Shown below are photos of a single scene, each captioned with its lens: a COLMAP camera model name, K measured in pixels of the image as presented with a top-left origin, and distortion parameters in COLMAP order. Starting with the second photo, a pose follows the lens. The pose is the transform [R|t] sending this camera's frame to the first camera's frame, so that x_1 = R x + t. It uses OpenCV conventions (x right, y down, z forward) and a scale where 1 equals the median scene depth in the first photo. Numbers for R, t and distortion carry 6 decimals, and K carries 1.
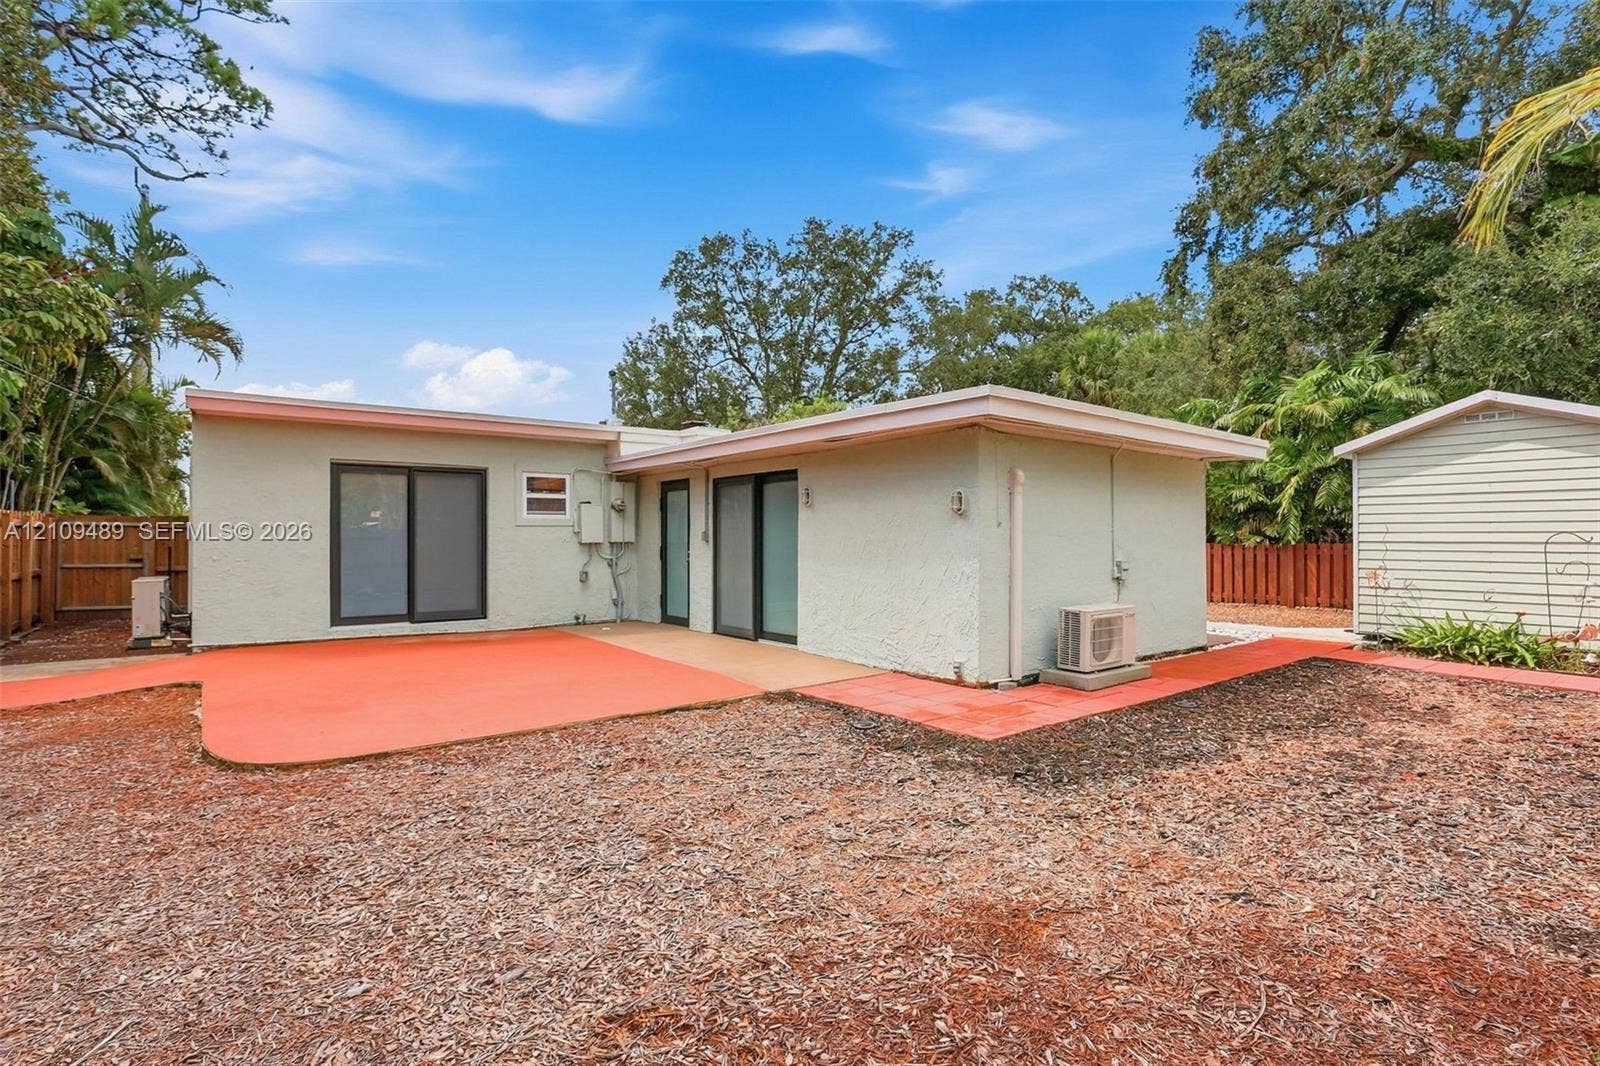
lens RADIAL K [[780.9, 0, 791.2], [0, 780.9, 534.3], [0, 0, 1]] dist [-0.012096, 0.003808]
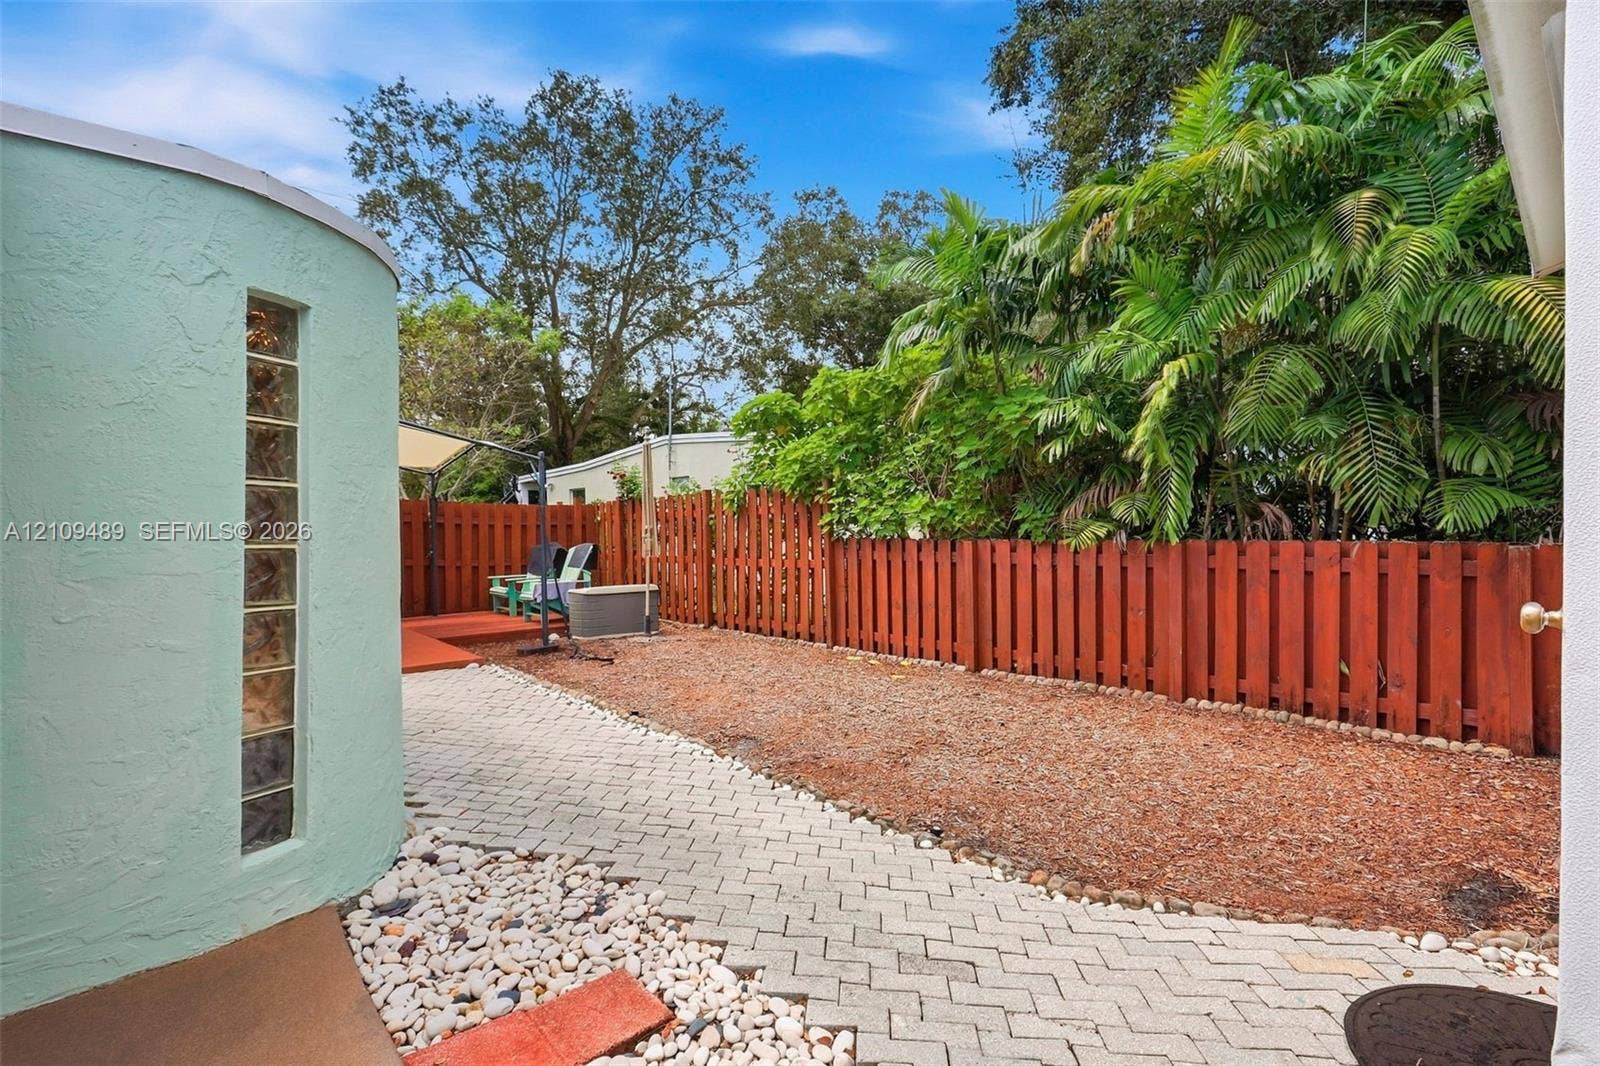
lens RADIAL K [[780.9, 0, 795.1], [0, 780.9, 529.7], [0, 0, 1]] dist [-0.012096, 0.003808]
pose [[0.998943, -0.005266, 0.045653, 0.451755], [0.005043, 0.999975, 0.005009, 0.003587], [-0.045678, -0.004774, 0.998945, 0.641661]]
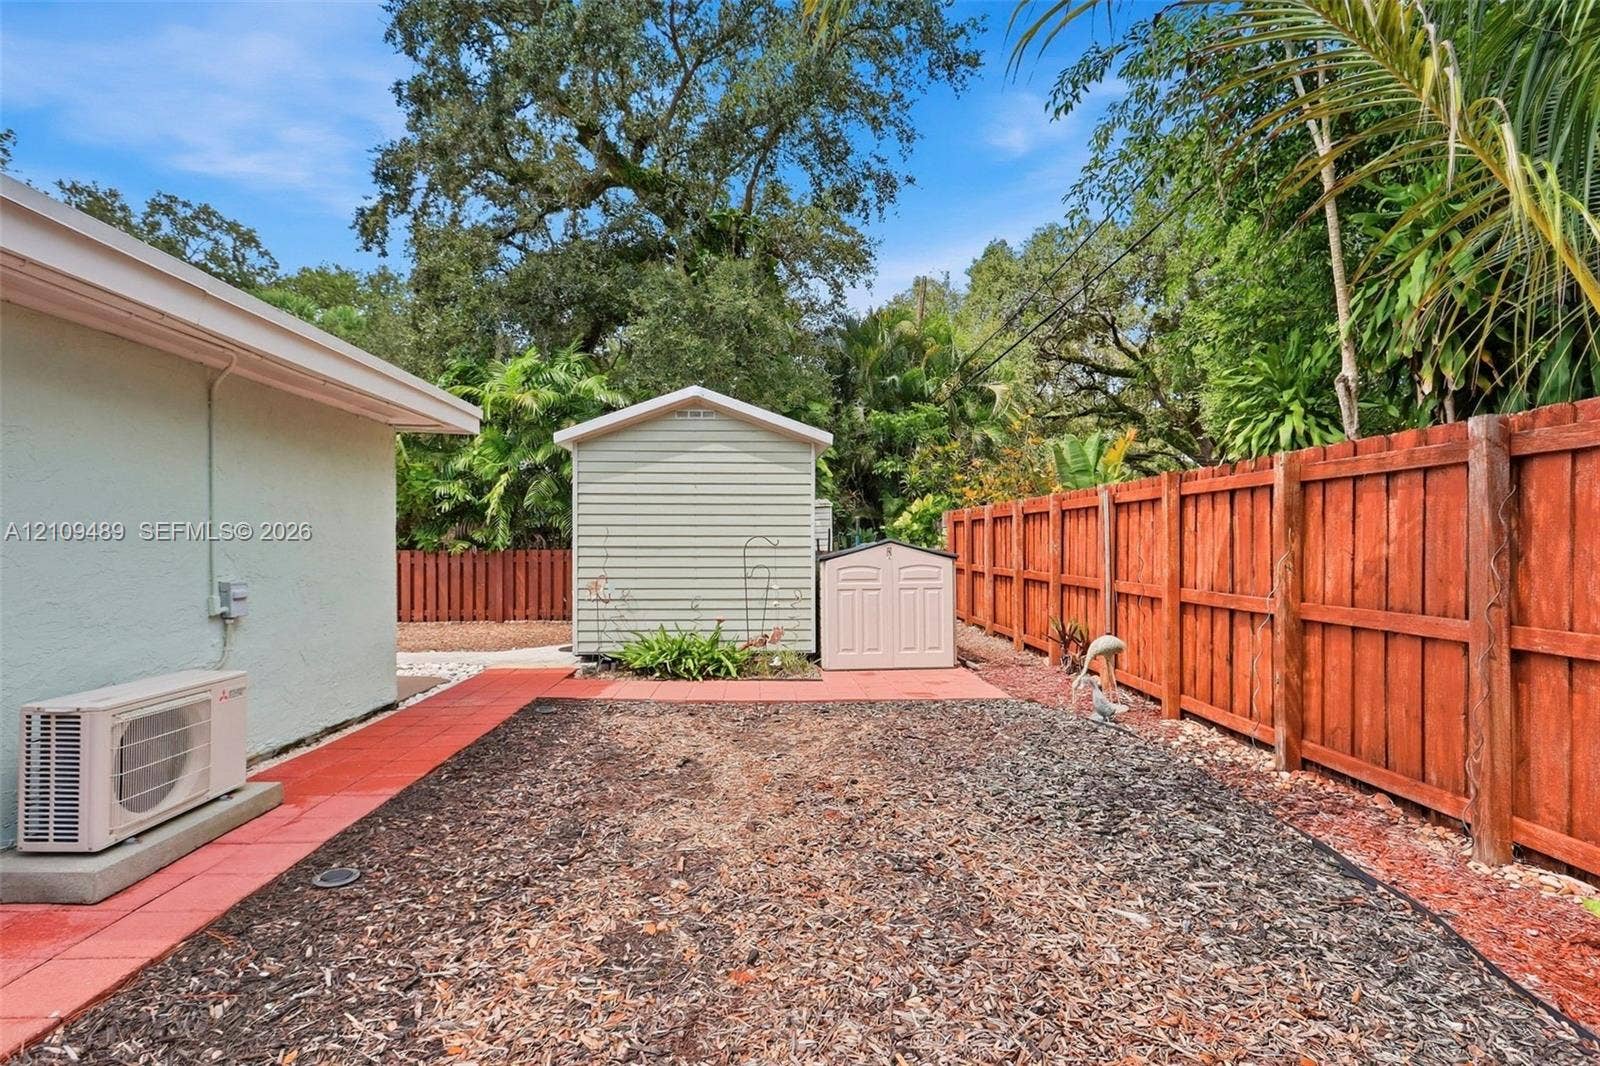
lens RADIAL K [[780.9, 0, 800.2], [0, 780.9, 538.4], [0, 0, 1]] dist [-0.012096, 0.003808]
pose [[0.581542, 0.006116, 0.813494, 0.126624], [-0.001621, 0.999978, -0.006360, 0.003899], [-0.813515, 0.002380, 0.581539, 0.217569]]
